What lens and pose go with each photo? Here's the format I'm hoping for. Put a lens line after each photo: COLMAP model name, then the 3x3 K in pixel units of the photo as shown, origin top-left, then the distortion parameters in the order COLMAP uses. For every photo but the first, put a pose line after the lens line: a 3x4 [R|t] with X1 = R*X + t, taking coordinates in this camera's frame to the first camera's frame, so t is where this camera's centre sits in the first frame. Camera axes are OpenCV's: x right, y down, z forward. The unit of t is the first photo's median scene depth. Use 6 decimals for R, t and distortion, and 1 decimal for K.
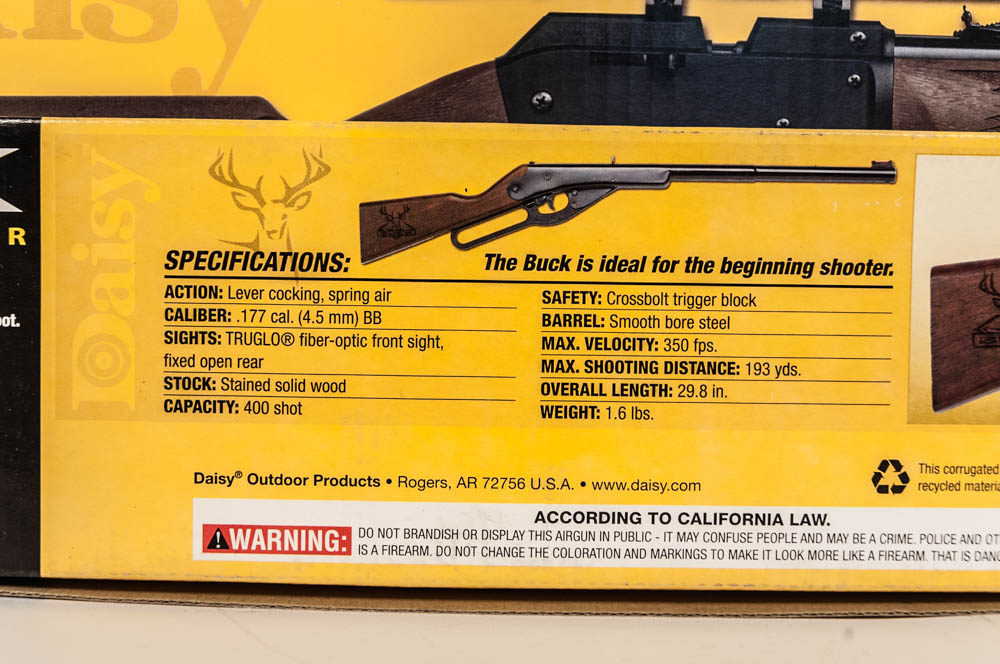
lens RADIAL K [[1403.9, 0, 500.0], [0, 1403.9, 332.0], [0, 0, 1]] dist [-0.056139, -0.004114]
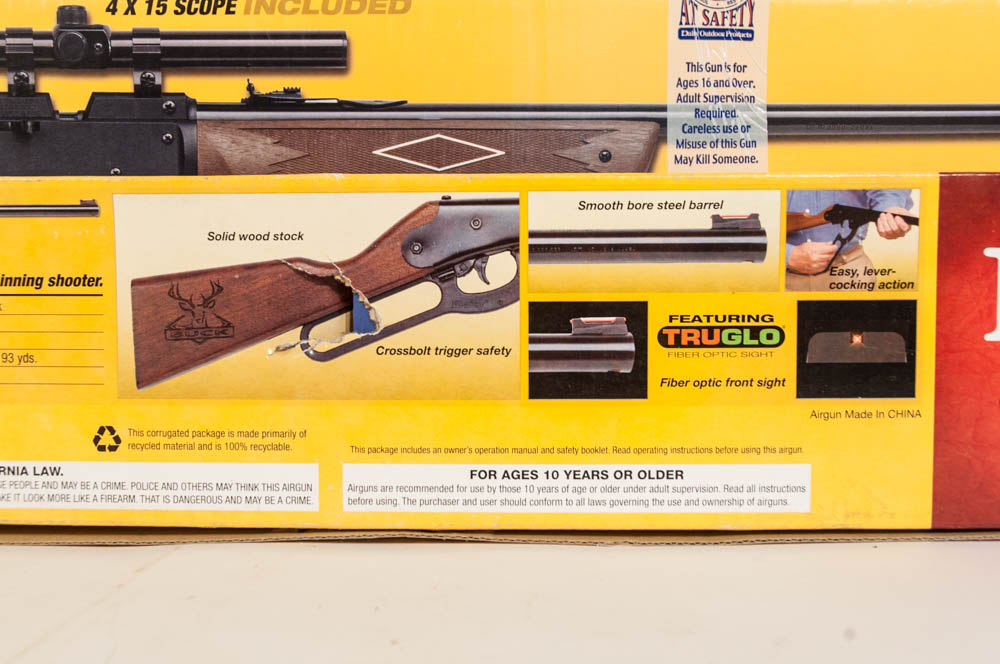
lens RADIAL K [[1080.8, 0, 500.0], [0, 1080.8, 332.0], [0, 0, 1]] dist [-0.046985, 0.037629]
pose [[0.999562, -0.009187, -0.028124, 0.679190], [0.009170, 0.999958, -0.000711, 0.006875], [0.028129, 0.000453, 0.999604, -0.004319]]
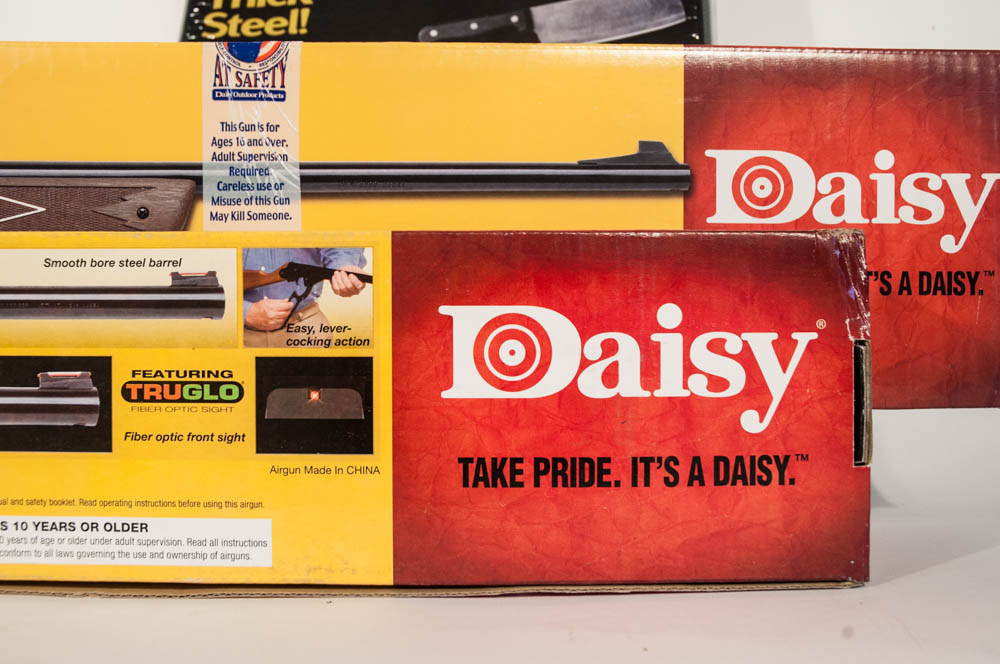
lens RADIAL K [[1081.5, 0, 474.4], [0, 1081.5, 328.5], [0, 0, 1]] dist [-0.147146, 0.225204]
pose [[0.999988, -0.003646, -0.003170, 1.125981], [0.003496, 0.998928, -0.046162, 0.000435], [0.003335, 0.046150, 0.998929, -0.006493]]
